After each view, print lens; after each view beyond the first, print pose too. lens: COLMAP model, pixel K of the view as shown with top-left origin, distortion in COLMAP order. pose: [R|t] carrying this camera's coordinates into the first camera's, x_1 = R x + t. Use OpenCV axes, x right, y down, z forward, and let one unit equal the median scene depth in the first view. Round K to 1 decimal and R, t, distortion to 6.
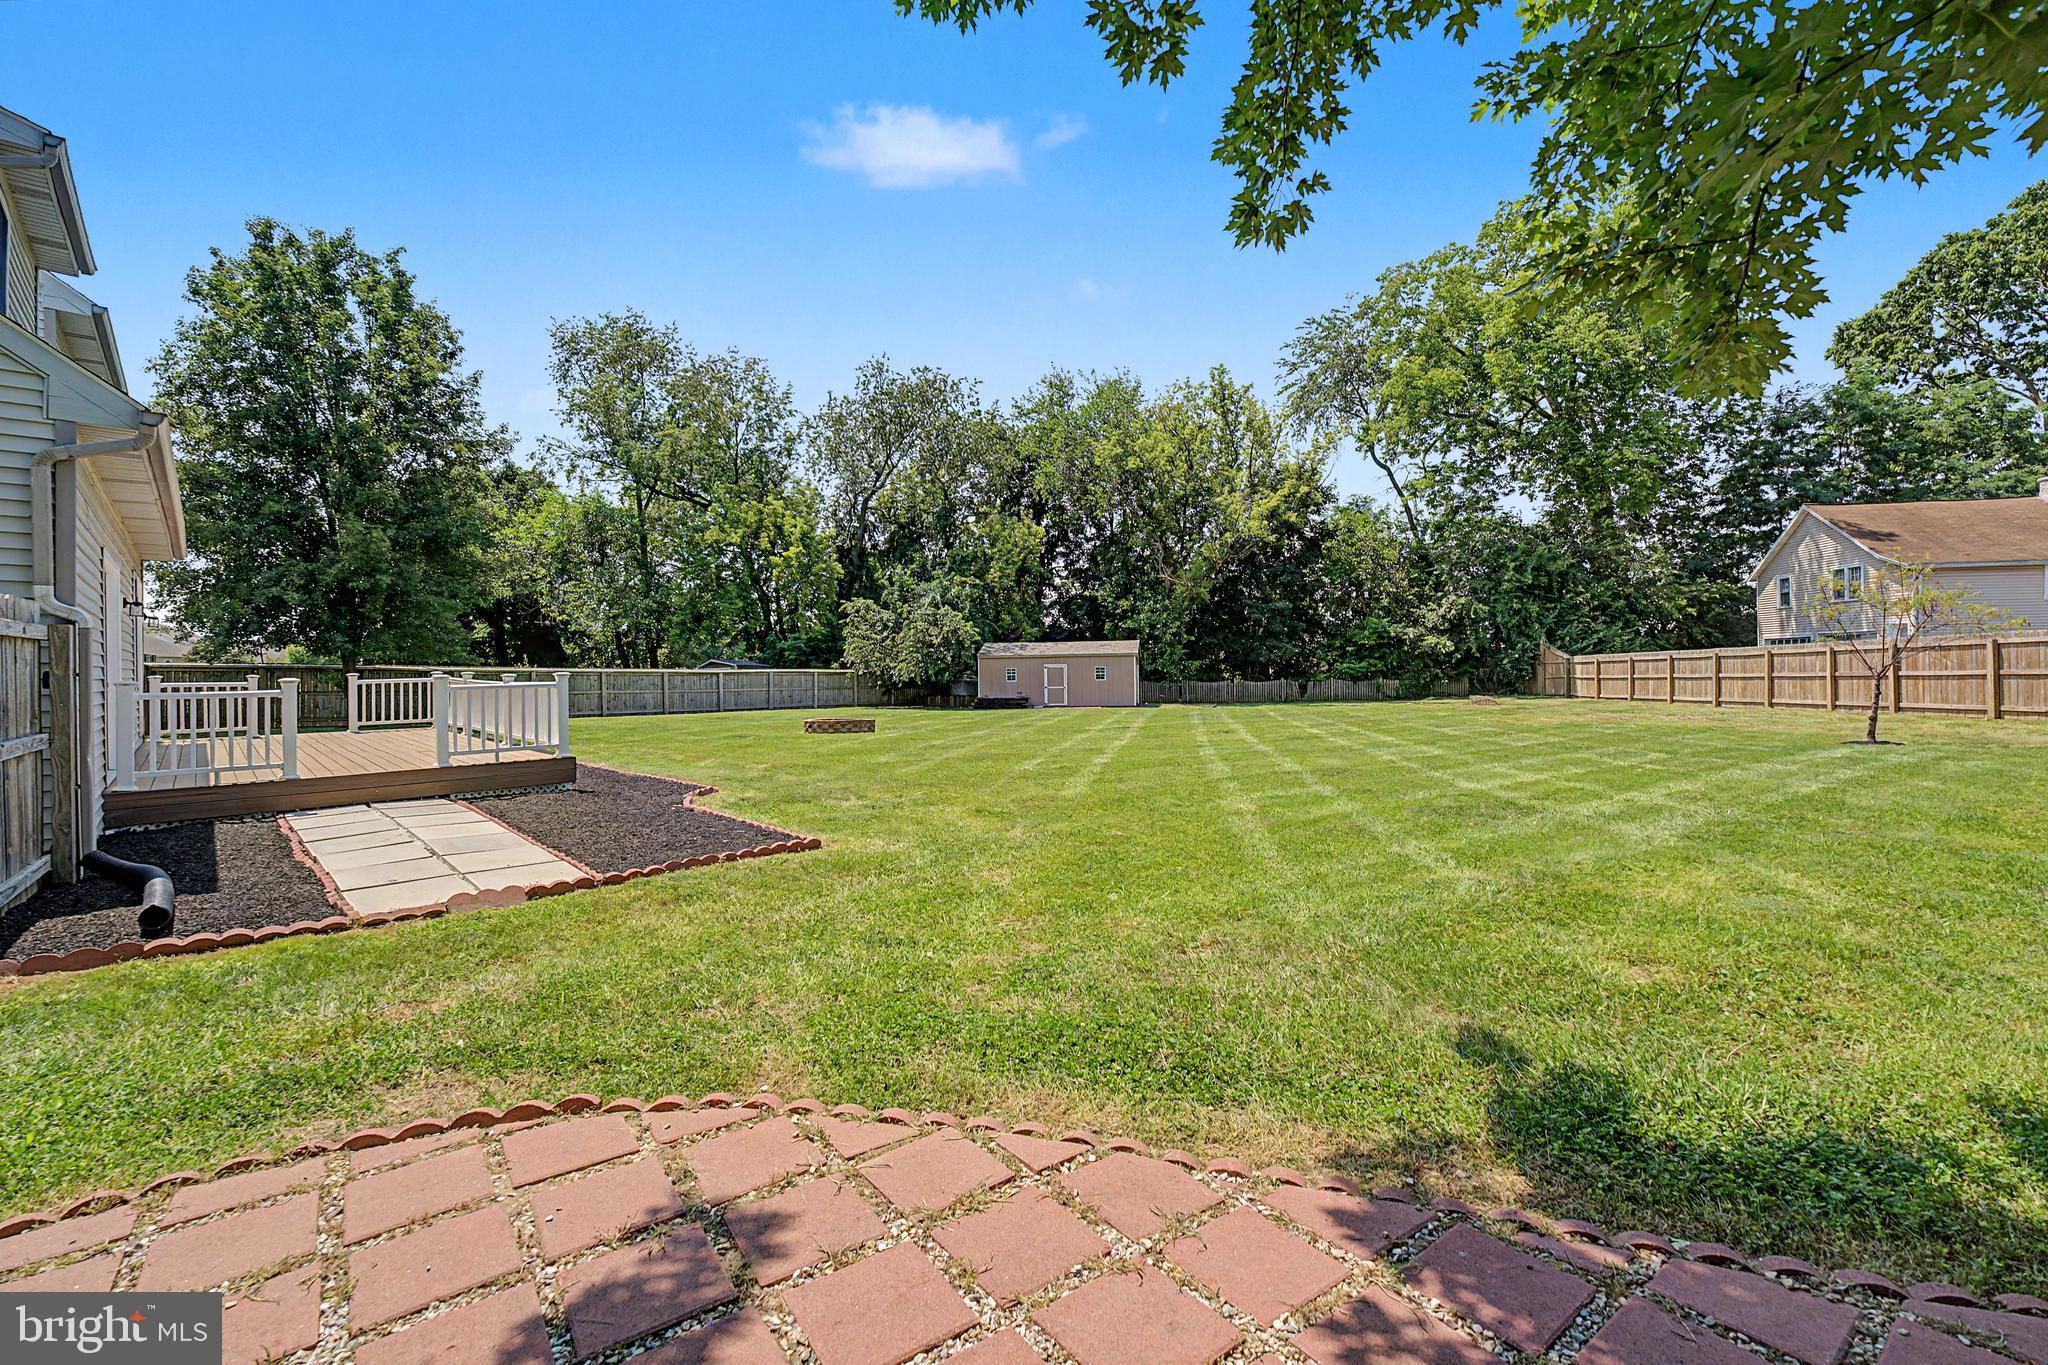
lens RADIAL K [[865.3, 0, 1027.2], [0, 865.3, 676.3], [0, 0, 1]] dist [0.001248, -0.000139]
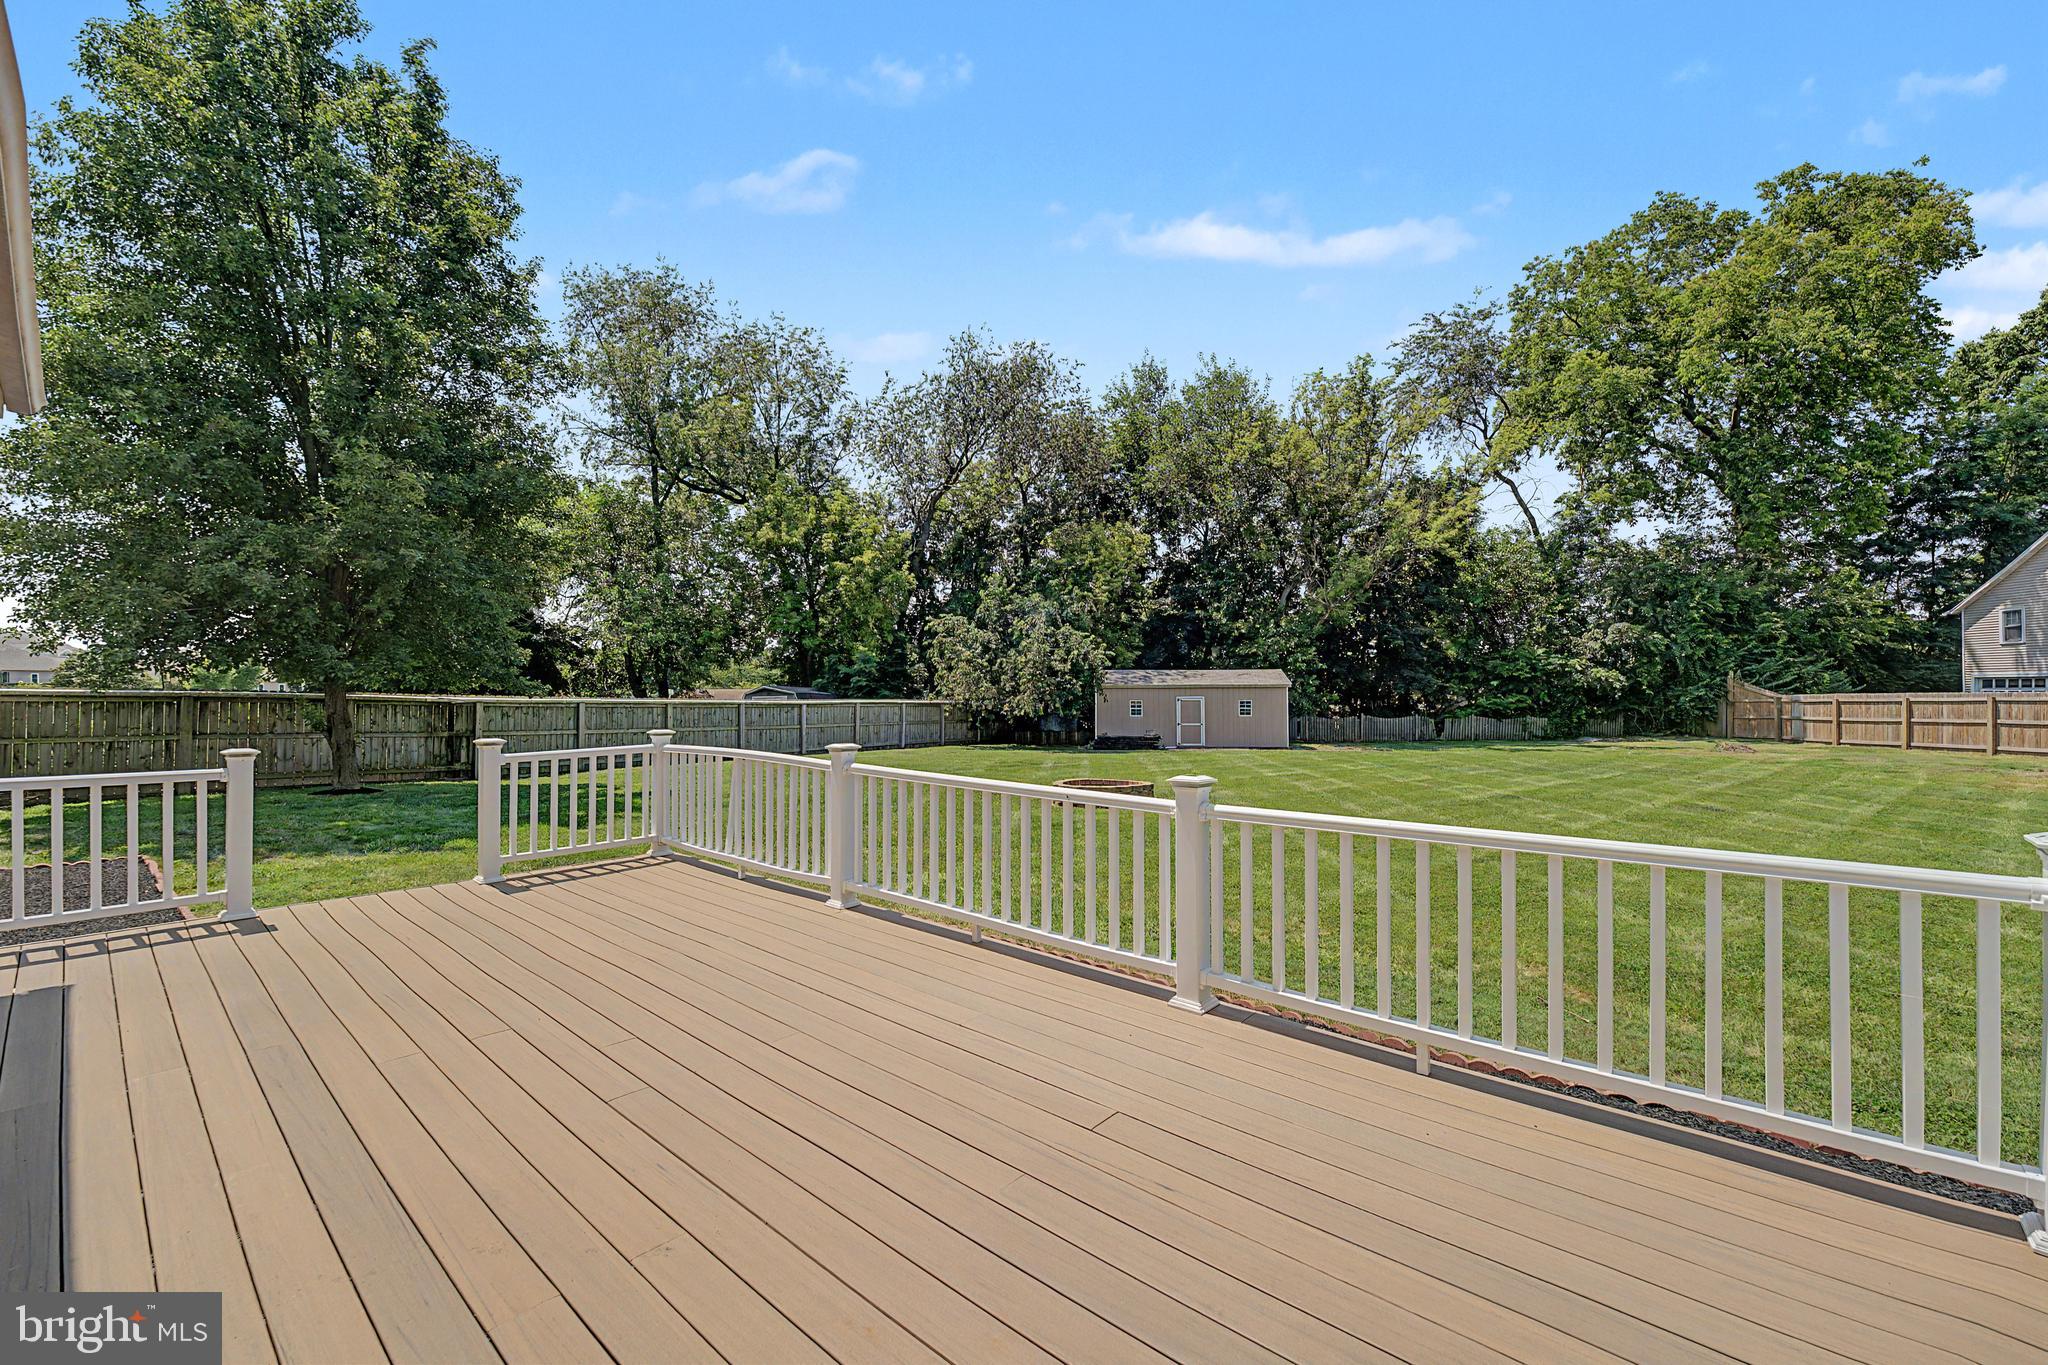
lens RADIAL K [[845.3, 0, 1024.4], [0, 845.3, 688.7], [0, 0, 1]] dist [0.000107, 0.000200]
pose [[0.997159, 0.012151, 0.074343, -0.171084], [-0.011164, 0.999844, -0.013671, -0.008184], [-0.074497, 0.012802, 0.997139, 0.181134]]
